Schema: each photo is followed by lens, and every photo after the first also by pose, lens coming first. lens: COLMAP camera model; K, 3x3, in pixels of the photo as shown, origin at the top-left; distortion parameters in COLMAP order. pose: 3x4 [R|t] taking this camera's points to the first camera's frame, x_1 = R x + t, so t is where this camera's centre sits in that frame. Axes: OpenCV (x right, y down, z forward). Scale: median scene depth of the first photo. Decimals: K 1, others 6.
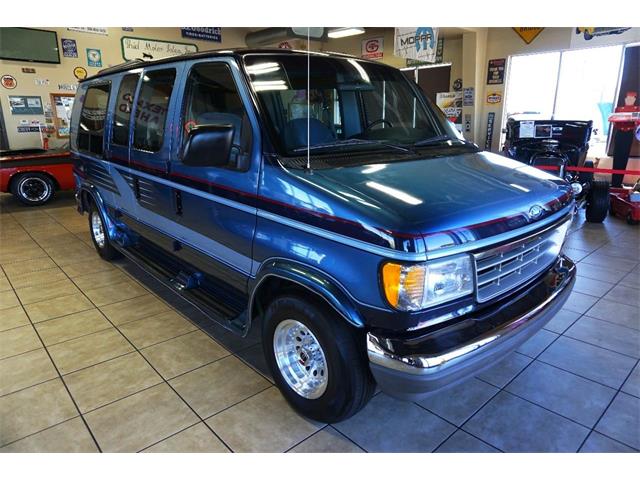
lens RADIAL K [[422.5, 0, 320.0], [0, 422.5, 240.0], [0, 0, 1]] dist [-0.006186, 0.003128]
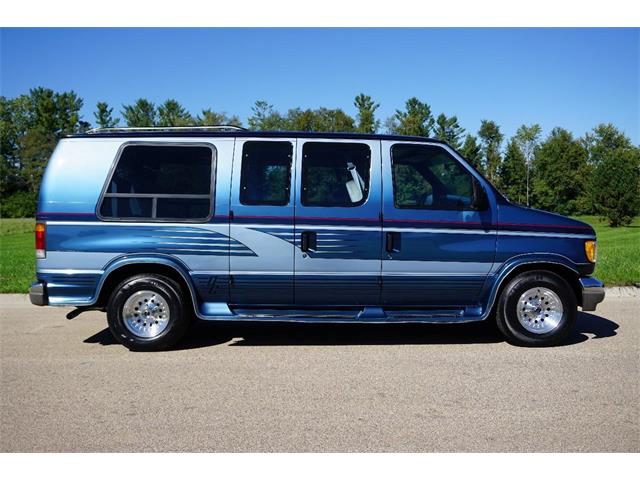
lens RADIAL K [[423.7, 0, 320.0], [0, 423.7, 240.0], [0, 0, 1]] dist [-0.010214, 0.003313]
pose [[0.659572, -0.015853, 0.751474, -1.446551], [0.210553, 0.963647, -0.164474, 0.068401], [-0.721548, 0.266707, 0.638933, 0.331725]]
